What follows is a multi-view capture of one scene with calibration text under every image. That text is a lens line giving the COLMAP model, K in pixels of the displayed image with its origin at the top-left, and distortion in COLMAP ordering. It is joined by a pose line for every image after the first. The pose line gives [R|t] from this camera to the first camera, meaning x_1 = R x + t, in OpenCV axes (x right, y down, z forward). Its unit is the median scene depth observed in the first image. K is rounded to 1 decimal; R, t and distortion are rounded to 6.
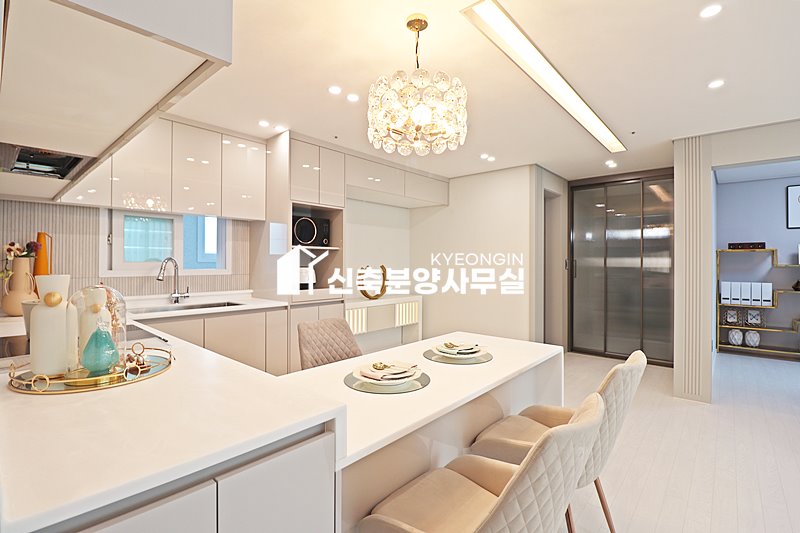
lens RADIAL K [[370.7, 0, 399.5], [0, 370.7, 259.4], [0, 0, 1]] dist [0.000785, -0.014893]
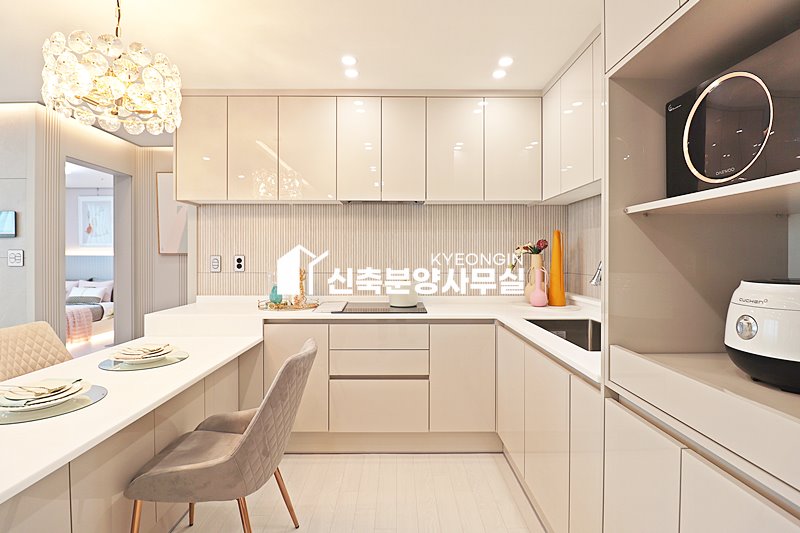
lens RADIAL K [[375.1, 0, 399.5], [0, 375.1, 260.1], [0, 0, 1]] dist [0.002544, -0.015736]
pose [[-0.743744, -0.002033, -0.668461, 0.067688], [0.000119, 0.999995, -0.003174, 0.011072], [0.668464, -0.002440, -0.743740, 1.066807]]
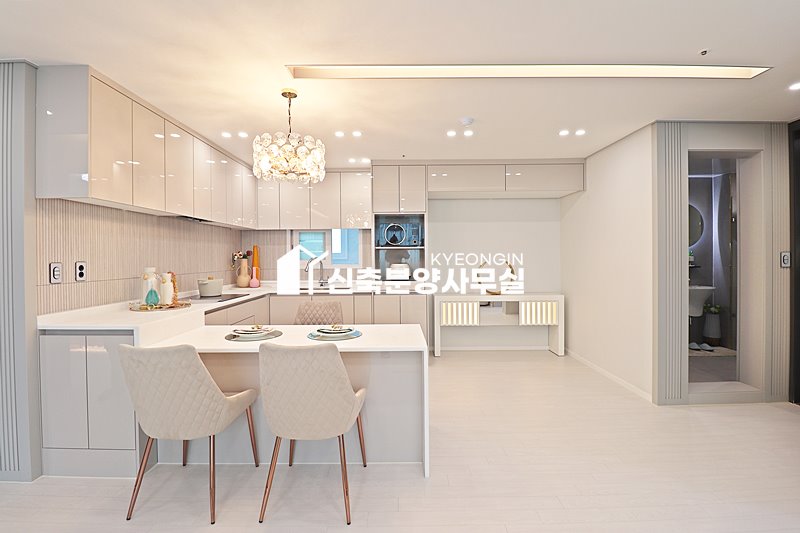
lens RADIAL K [[370.7, 0, 399.5], [0, 370.7, 259.4], [0, 0, 1]] dist [0.000785, -0.014893]
pose [[0.664635, -0.003434, -0.747160, 0.714917], [0.015619, 0.999835, 0.009299, -0.004533], [0.747005, -0.017851, 0.664579, 0.184663]]
